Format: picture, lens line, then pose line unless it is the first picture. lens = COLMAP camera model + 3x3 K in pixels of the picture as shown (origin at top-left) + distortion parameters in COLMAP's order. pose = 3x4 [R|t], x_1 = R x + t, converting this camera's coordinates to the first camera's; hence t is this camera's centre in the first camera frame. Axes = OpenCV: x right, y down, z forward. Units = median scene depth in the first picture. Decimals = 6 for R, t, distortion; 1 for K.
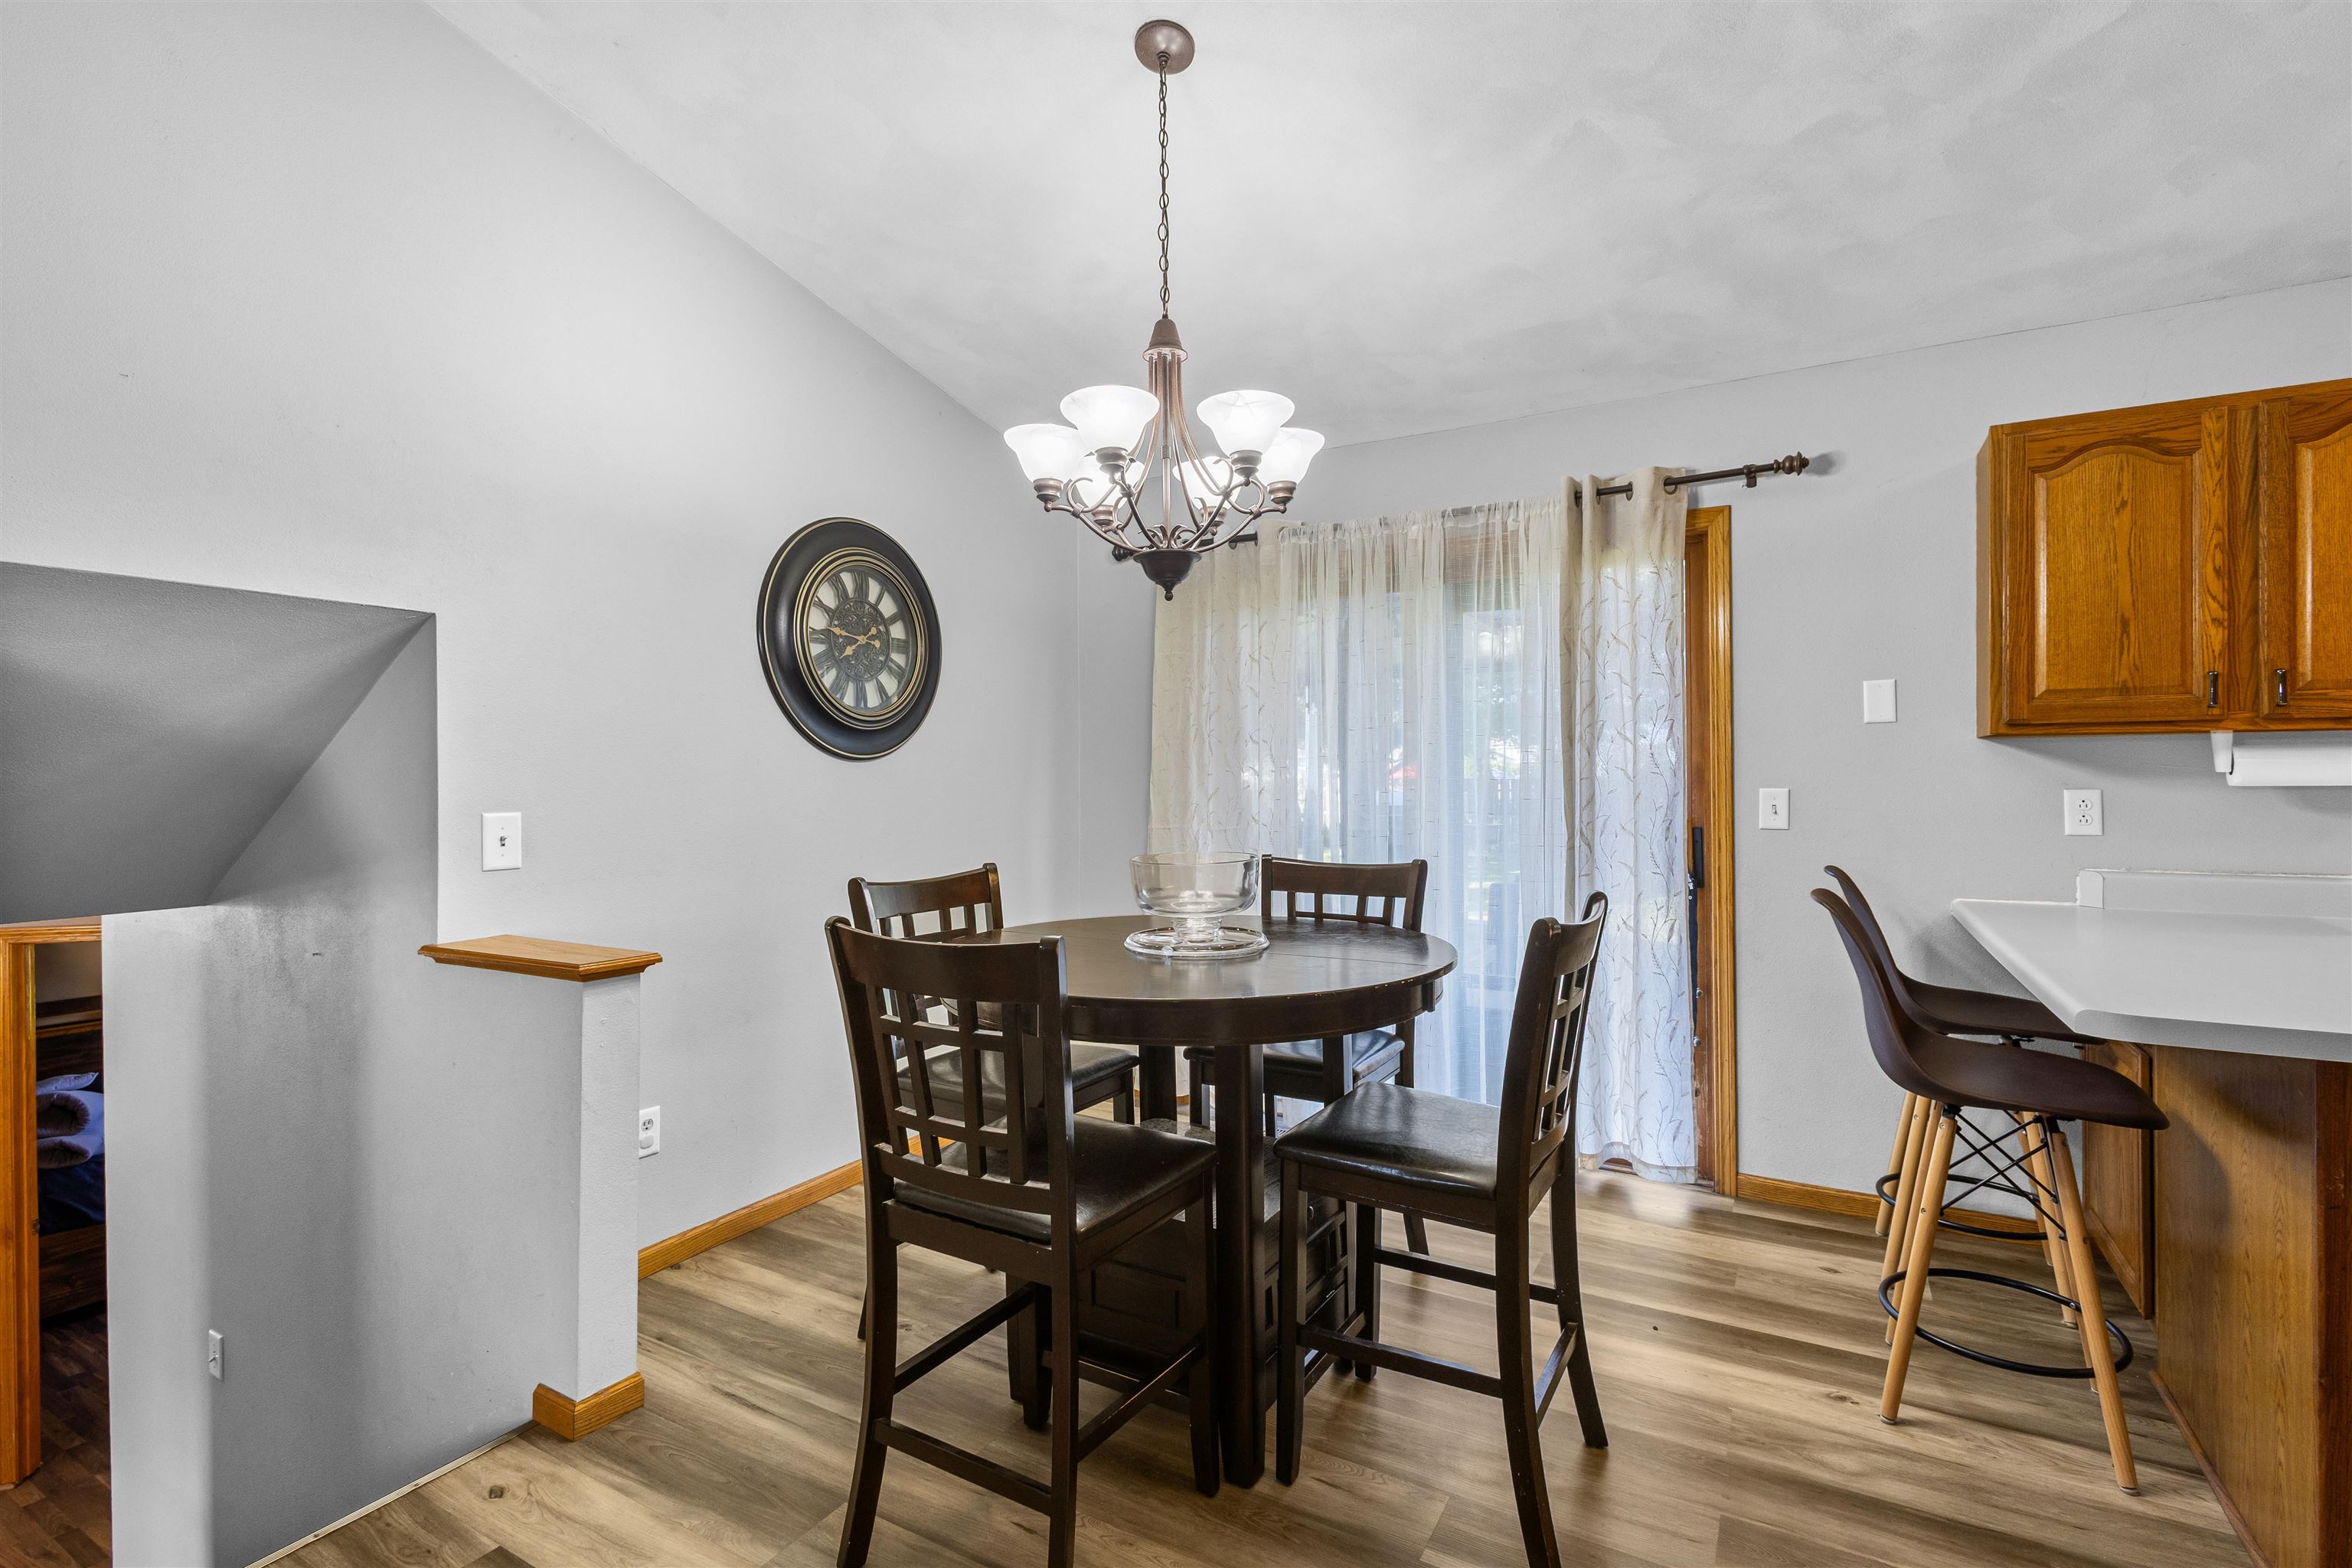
lens RADIAL K [[1088.1, 0, 1169.8], [0, 1088.1, 784.4], [0, 0, 1]] dist [0.004883, -0.000158]
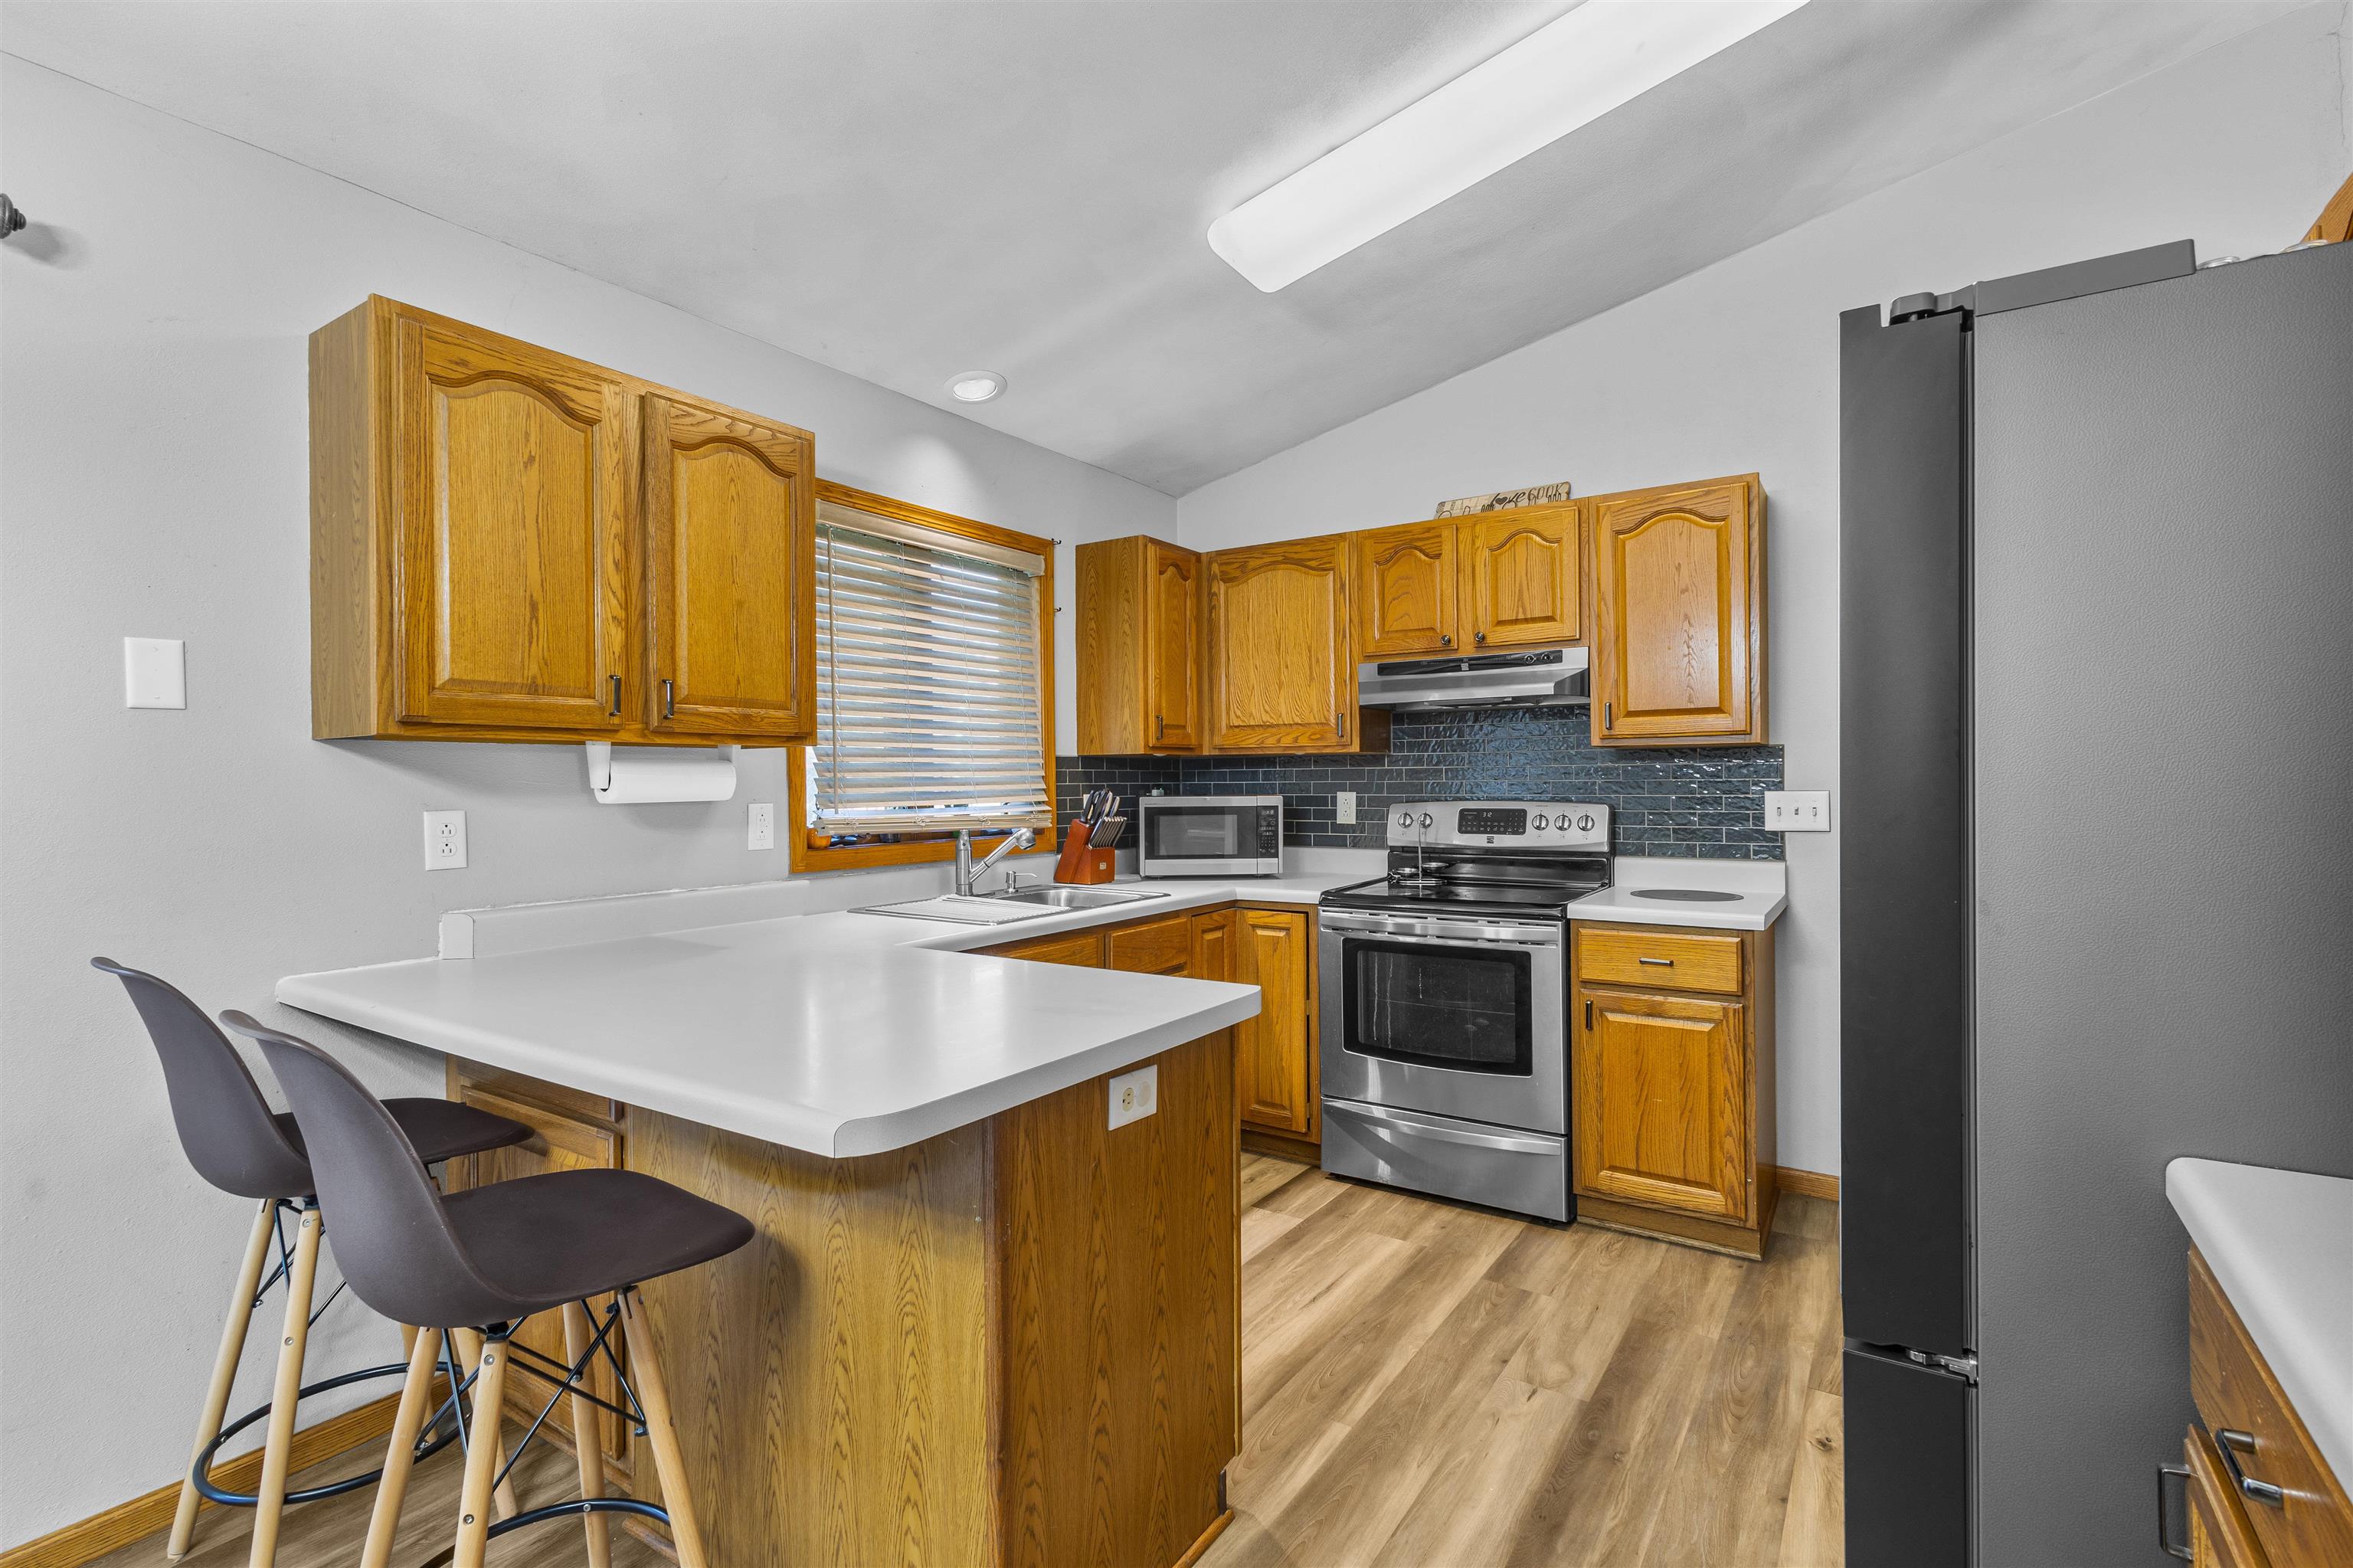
lens RADIAL K [[1088.6, 0, 1170.3], [0, 1088.6, 784.4], [0, 0, 1]] dist [0.004883, -0.000158]
pose [[0.060280, 0.001139, 0.998181, 0.090471], [0.012784, 0.999916, -0.001913, -0.006835], [-0.998100, 0.012877, 0.060260, 0.474752]]
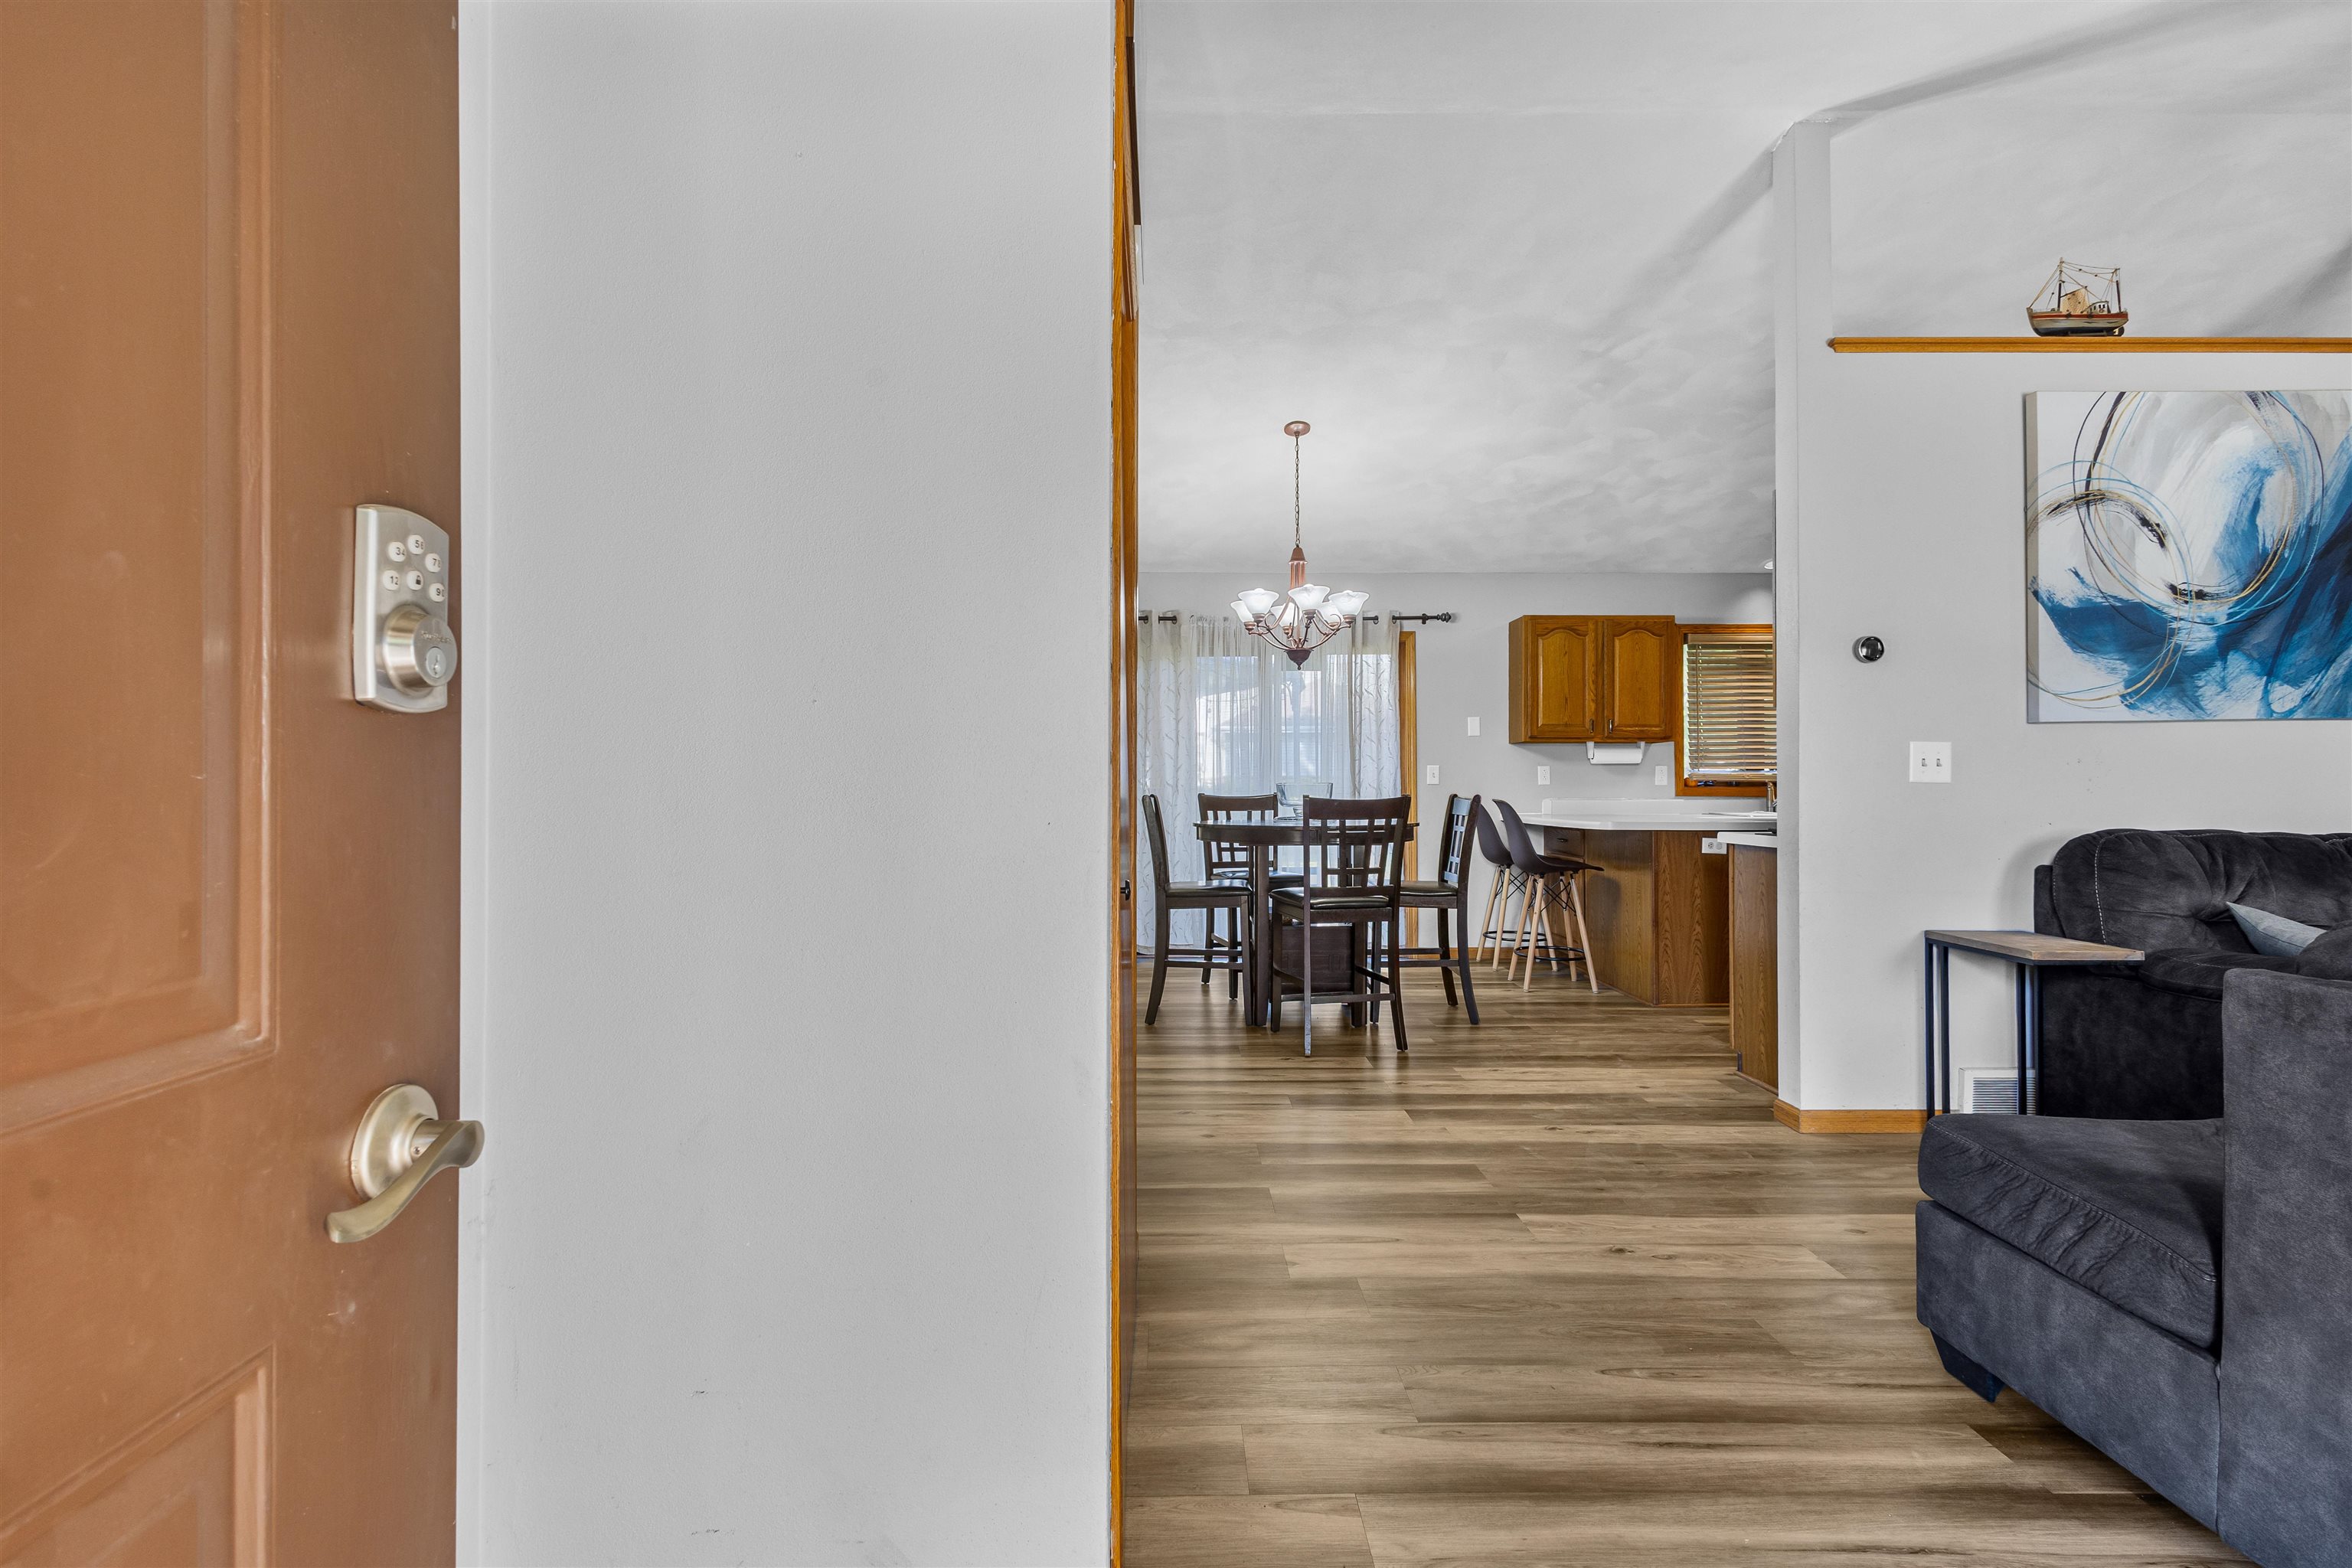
lens RADIAL K [[1088.1, 0, 1169.8], [0, 1088.1, 784.4], [0, 0, 1]] dist [0.004883, -0.000158]
pose [[0.852564, 0.001070, 0.522621, -1.228484], [0.003386, 0.999966, -0.007571, 0.066263], [-0.522611, 0.008224, 0.852531, -0.672851]]
